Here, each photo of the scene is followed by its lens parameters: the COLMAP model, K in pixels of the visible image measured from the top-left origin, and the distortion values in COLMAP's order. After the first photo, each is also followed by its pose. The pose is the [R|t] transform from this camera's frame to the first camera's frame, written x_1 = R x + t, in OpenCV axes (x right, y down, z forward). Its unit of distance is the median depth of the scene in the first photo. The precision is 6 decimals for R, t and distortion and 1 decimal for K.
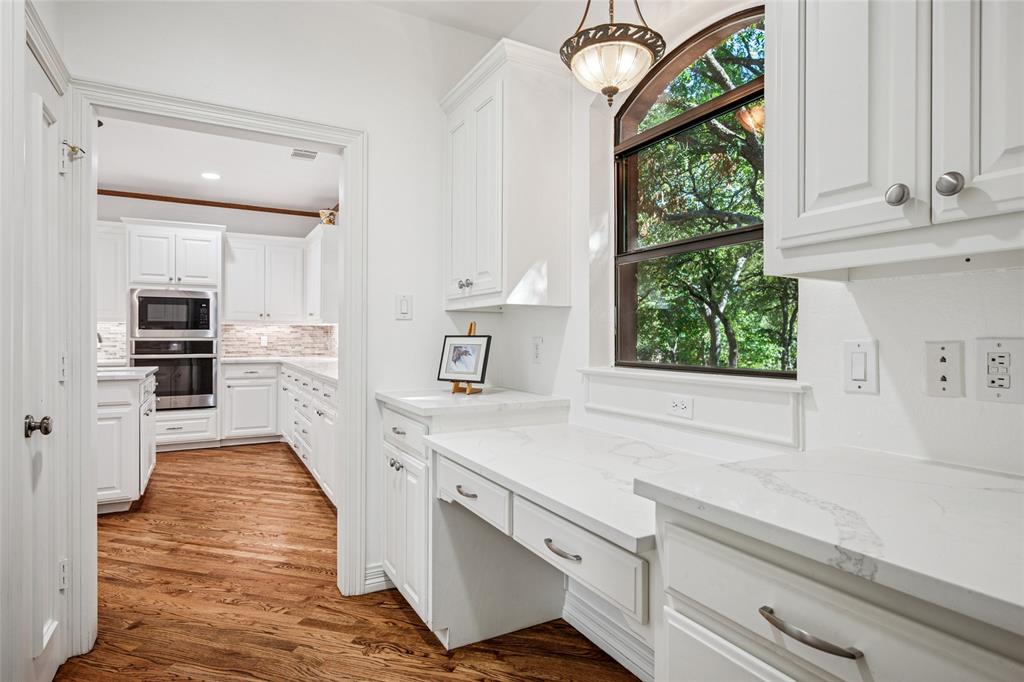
lens RADIAL K [[549.1, 0, 512.0], [0, 549.1, 341.0], [0, 0, 1]] dist [-0.001325, -0.000246]
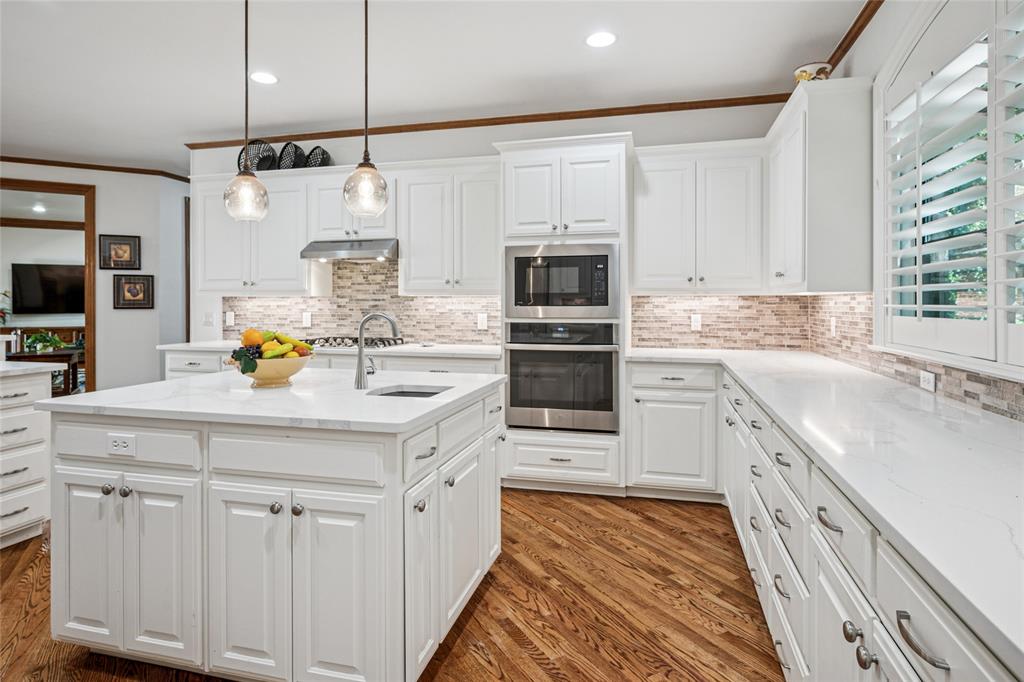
lens RADIAL K [[569.5, 0, 515.0], [0, 569.5, 297.8], [0, 0, 1]] dist [-0.003525, -0.000073]
pose [[0.727301, -0.008534, -0.686265, -0.186729], [-0.001414, 0.999902, -0.013932, -0.020031], [0.686317, 0.011103, 0.727218, 0.457289]]
